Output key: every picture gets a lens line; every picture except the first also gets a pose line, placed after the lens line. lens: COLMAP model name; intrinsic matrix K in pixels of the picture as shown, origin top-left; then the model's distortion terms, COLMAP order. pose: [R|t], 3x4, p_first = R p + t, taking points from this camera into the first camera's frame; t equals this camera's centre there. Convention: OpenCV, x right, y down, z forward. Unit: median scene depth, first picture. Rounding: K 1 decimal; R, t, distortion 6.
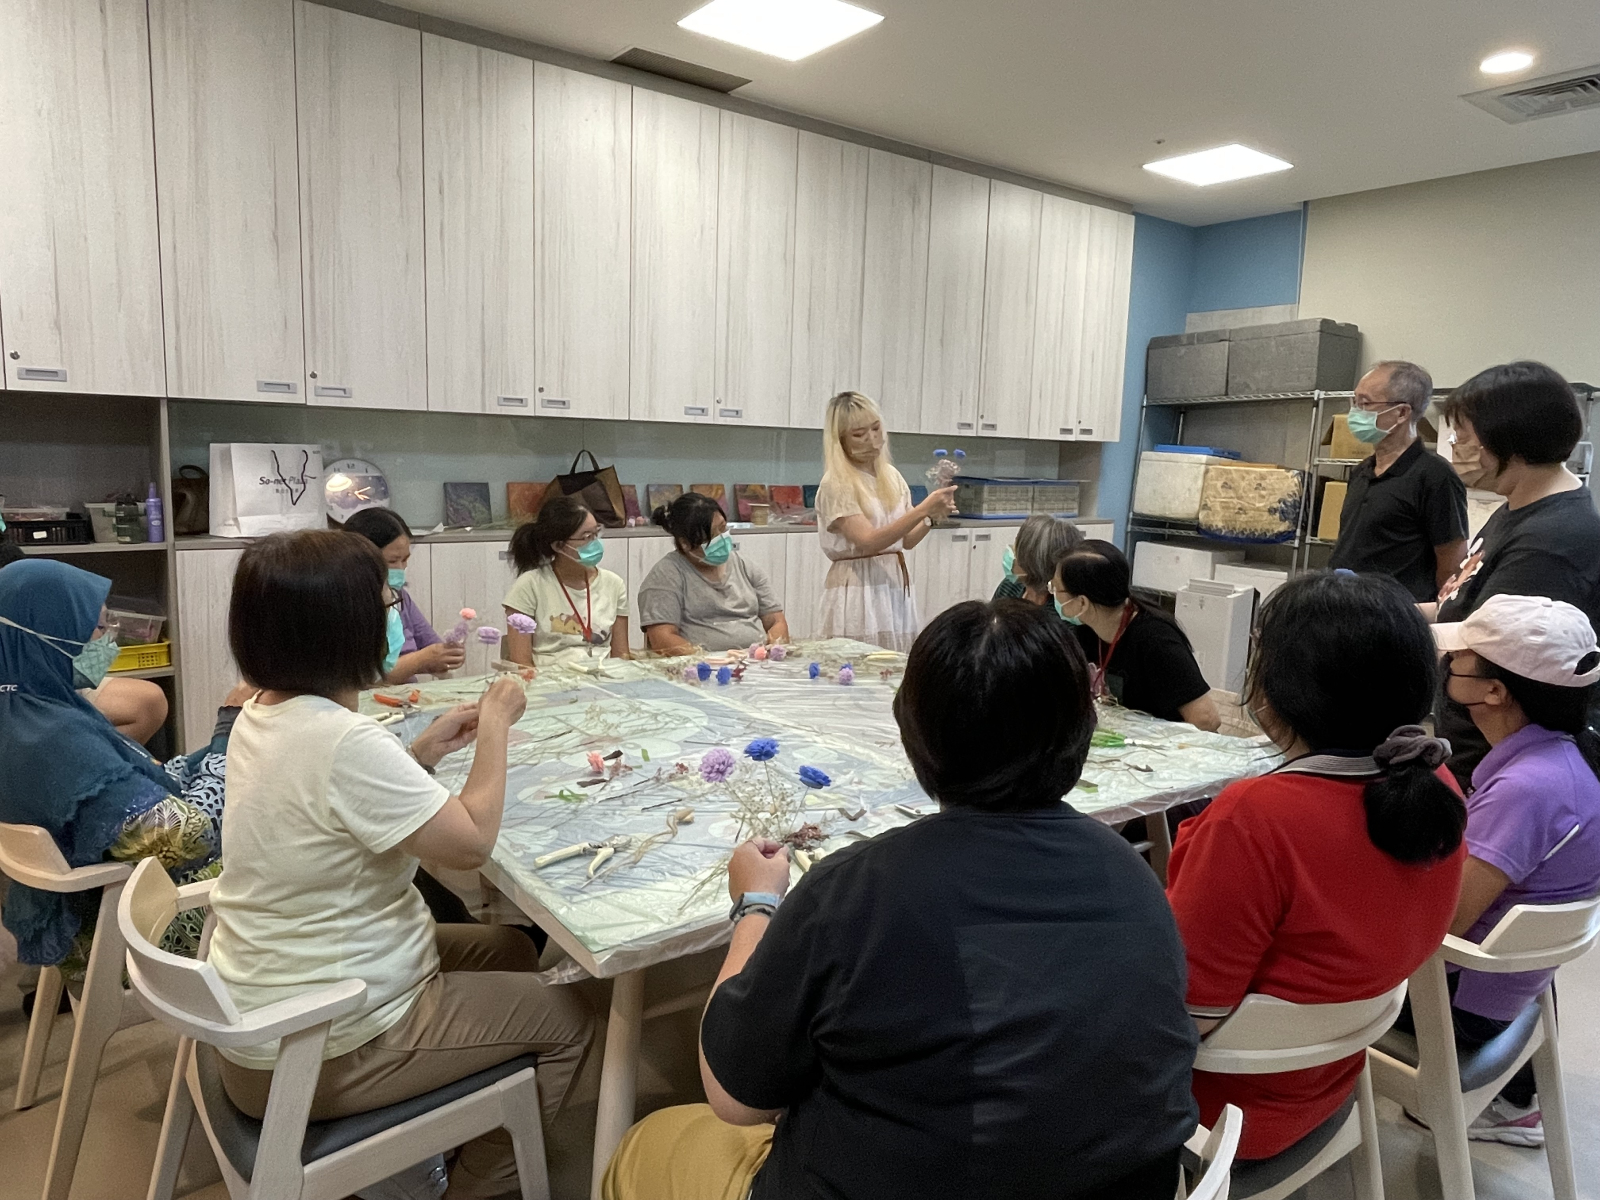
lens RADIAL K [[1040.7, 0, 799.3], [0, 1040.7, 605.4], [0, 0, 1]] dist [-0.007274, 0.000377]
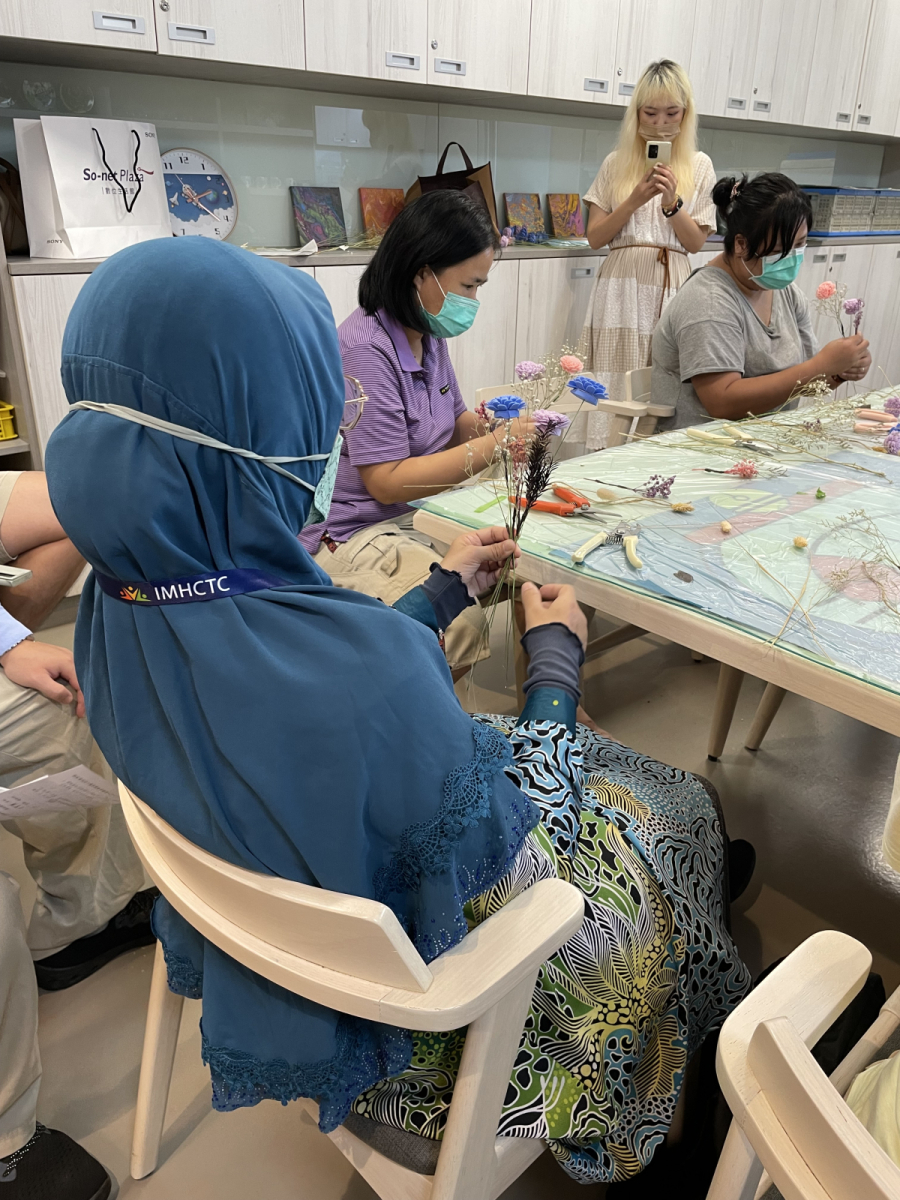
lens RADIAL K [[901.0, 0, 450.0], [0, 901.0, 595.0], [0, 0, 1]] dist [0.069214, -0.092599]
pose [[0.997662, -0.034234, 0.059142, -0.266685], [0.017041, 0.962758, 0.269826, -0.004747], [-0.066176, -0.268188, 0.961091, 0.247090]]
